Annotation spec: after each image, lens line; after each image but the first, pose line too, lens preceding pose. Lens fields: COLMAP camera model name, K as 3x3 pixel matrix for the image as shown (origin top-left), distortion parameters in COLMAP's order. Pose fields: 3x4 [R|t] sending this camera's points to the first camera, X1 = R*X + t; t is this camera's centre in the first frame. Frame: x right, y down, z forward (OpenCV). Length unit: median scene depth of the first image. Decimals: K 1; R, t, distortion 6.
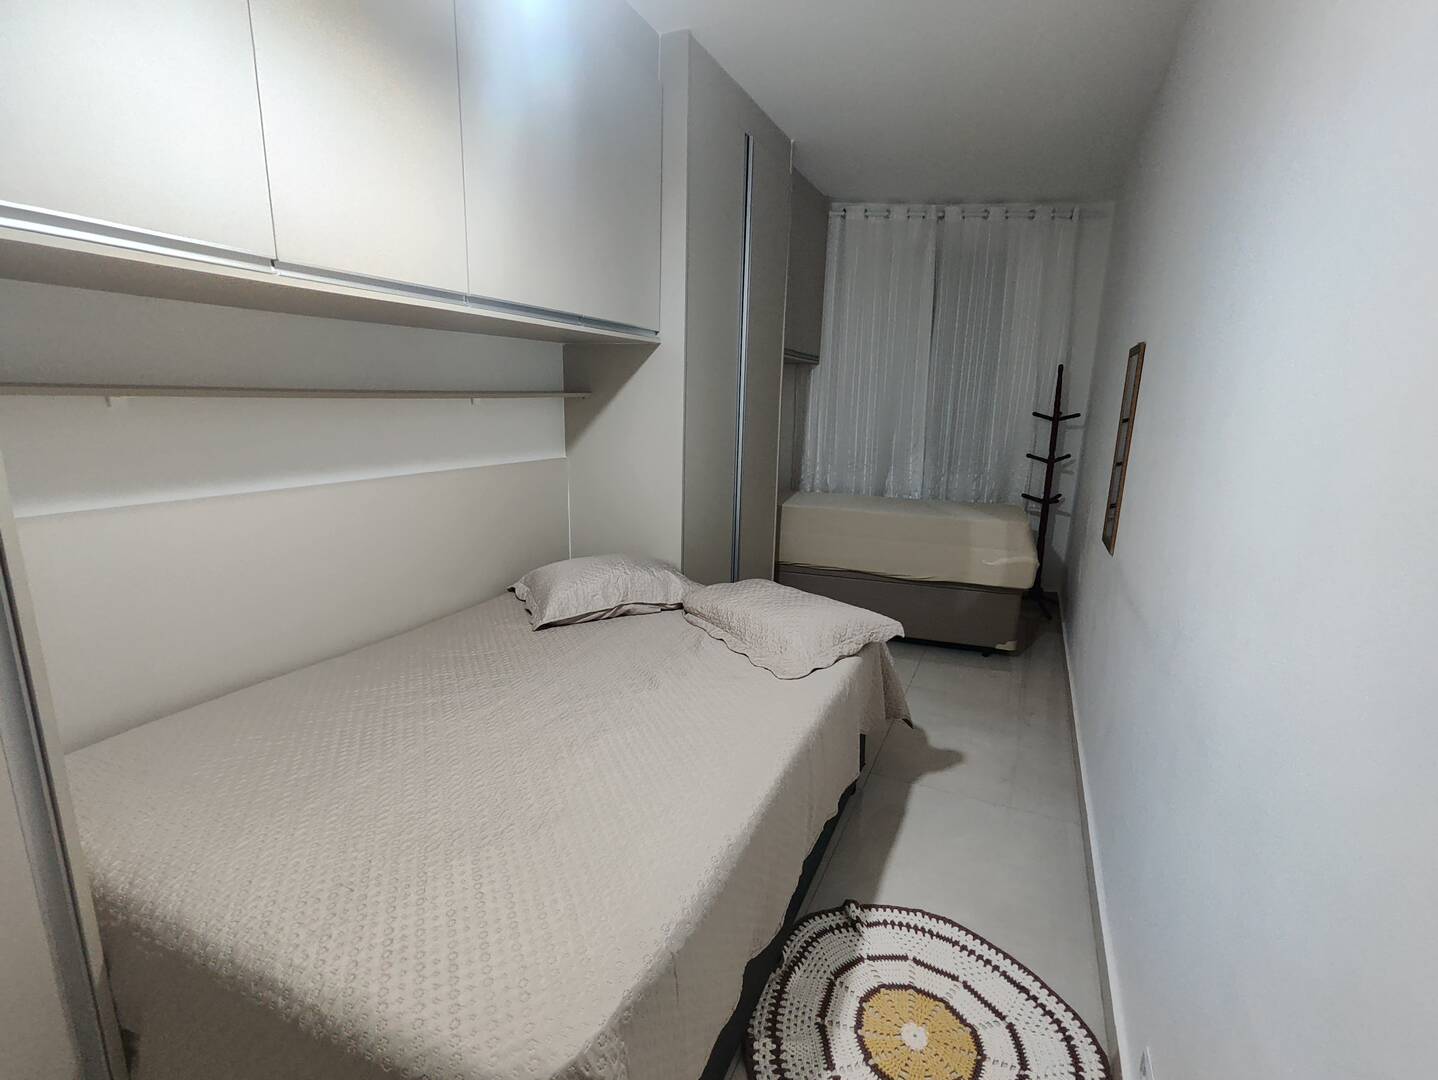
lens RADIAL K [[656.1, 0, 718.7], [0, 656.1, 535.4], [0, 0, 1]] dist [-0.005653, 0.004426]
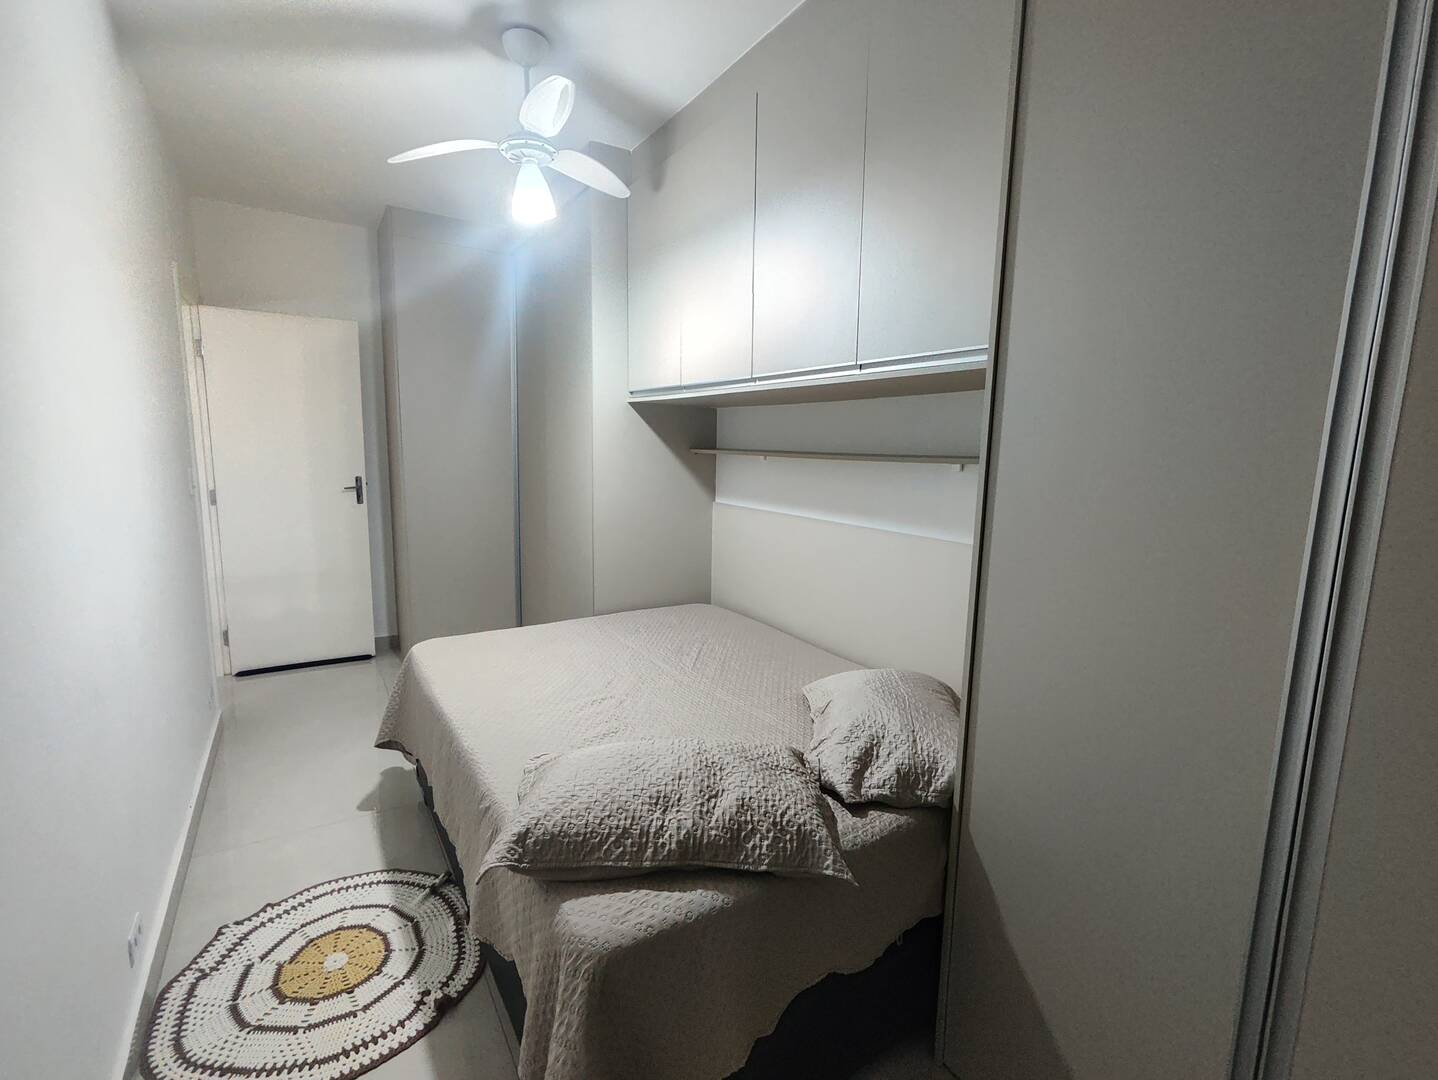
lens RADIAL K [[656.1, 0, 717.9], [0, 656.1, 541.5], [0, 0, 1]] dist [-0.005653, 0.004426]
pose [[-0.537433, 0.080659, -0.839440, 0.758473], [-0.219056, 0.947894, 0.231326, -0.343298], [0.814359, 0.308206, -0.491761, 1.680001]]
